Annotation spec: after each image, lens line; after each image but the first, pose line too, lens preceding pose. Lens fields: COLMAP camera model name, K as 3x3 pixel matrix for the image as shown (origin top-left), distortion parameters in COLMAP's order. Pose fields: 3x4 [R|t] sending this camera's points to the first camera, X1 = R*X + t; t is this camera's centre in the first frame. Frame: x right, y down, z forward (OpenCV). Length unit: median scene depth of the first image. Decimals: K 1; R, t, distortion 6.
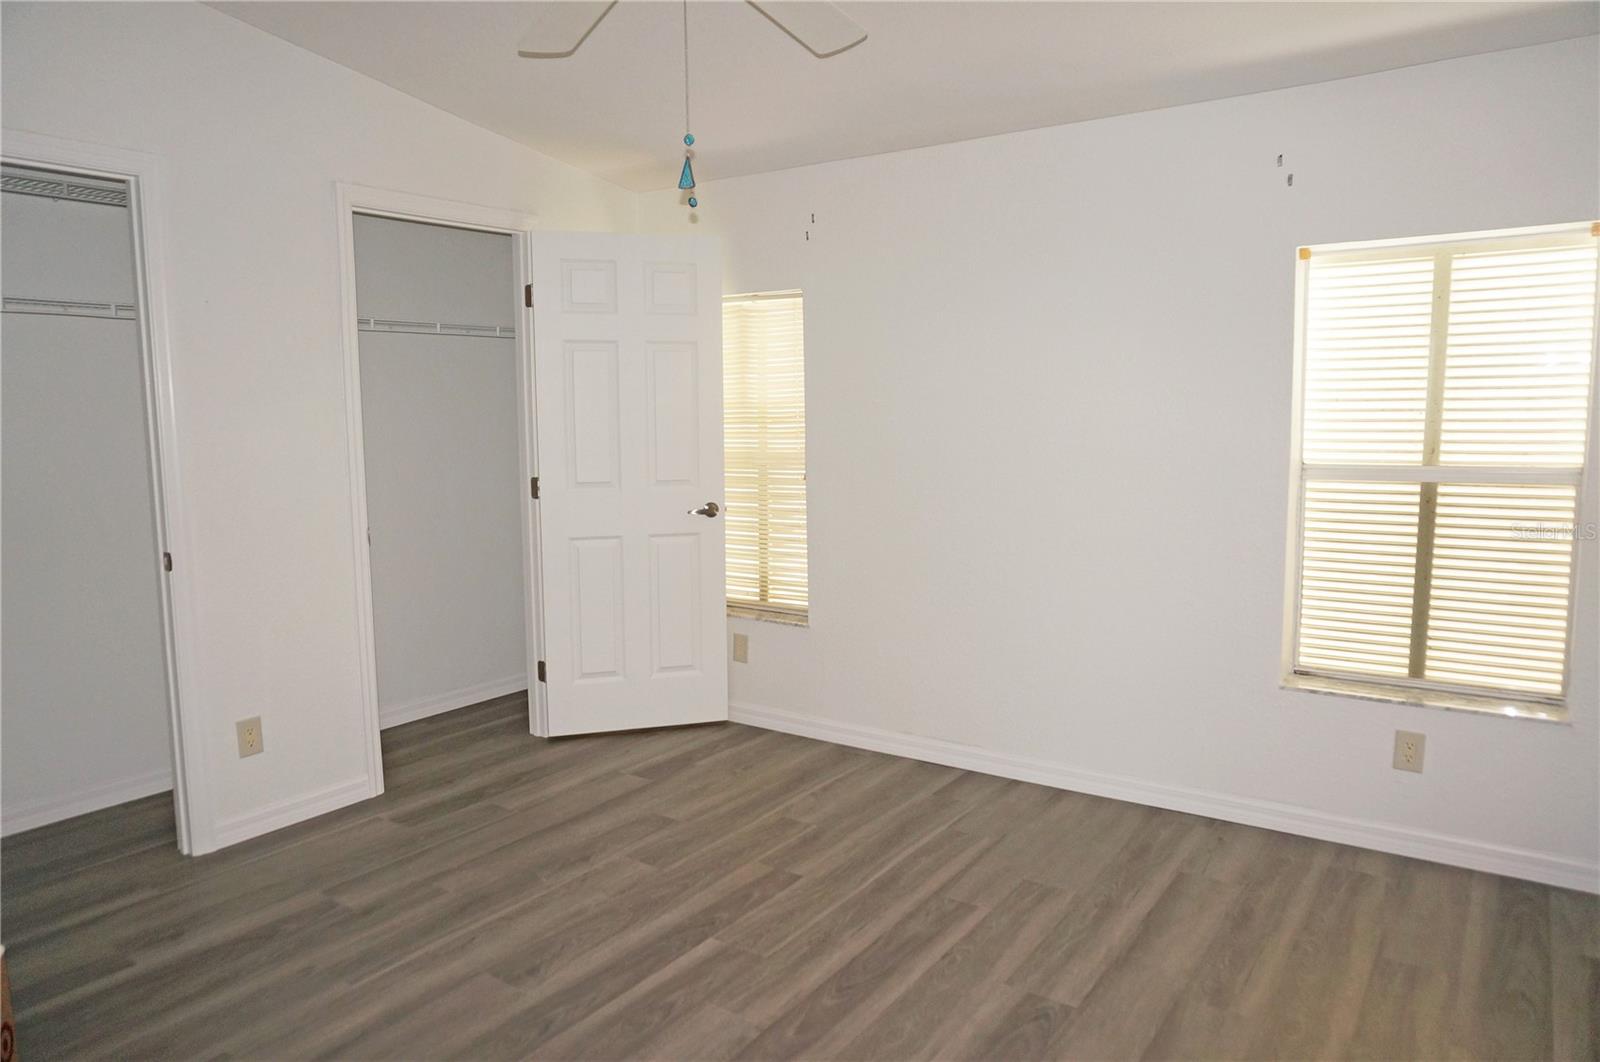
lens RADIAL K [[1058.6, 0, 794.4], [0, 1058.6, 539.3], [0, 0, 1]] dist [-0.064527, 0.043197]
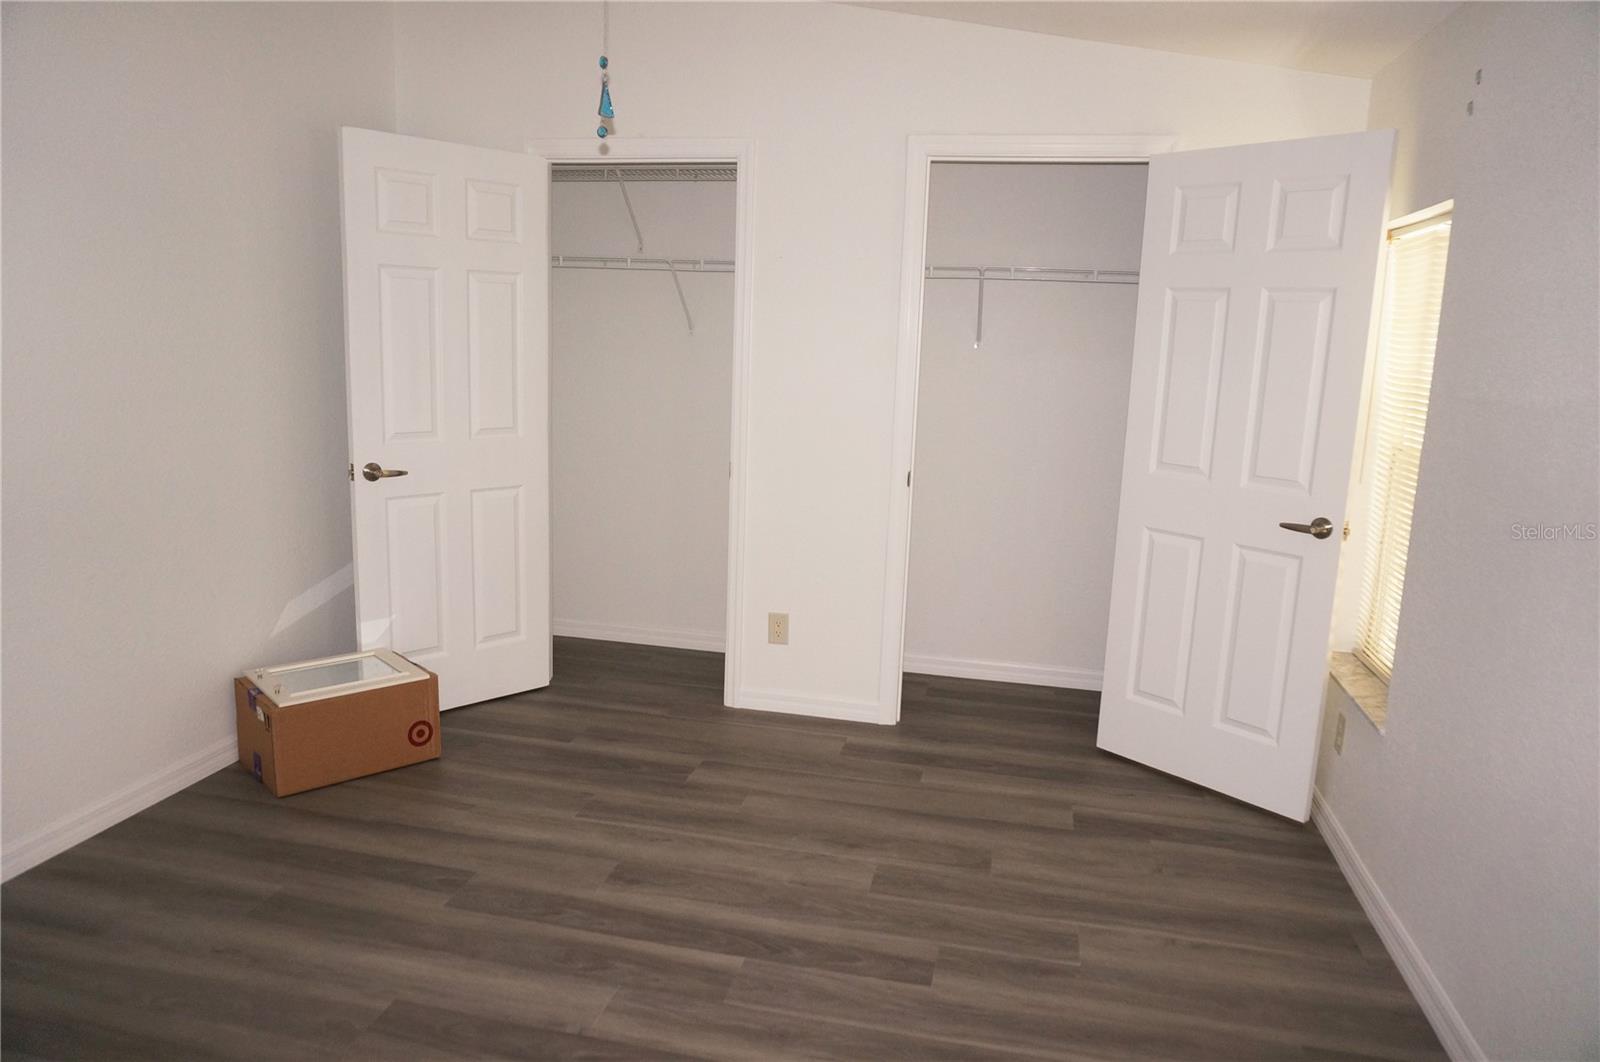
lens RADIAL K [[1058.6, 0, 794.4], [0, 1058.6, 539.3], [0, 0, 1]] dist [-0.064527, 0.043197]
pose [[0.383292, 0.193491, -0.903133, 0.548517], [-0.163403, 0.976592, 0.139881, -0.078375], [0.909058, 0.093959, 0.405937, 0.532292]]
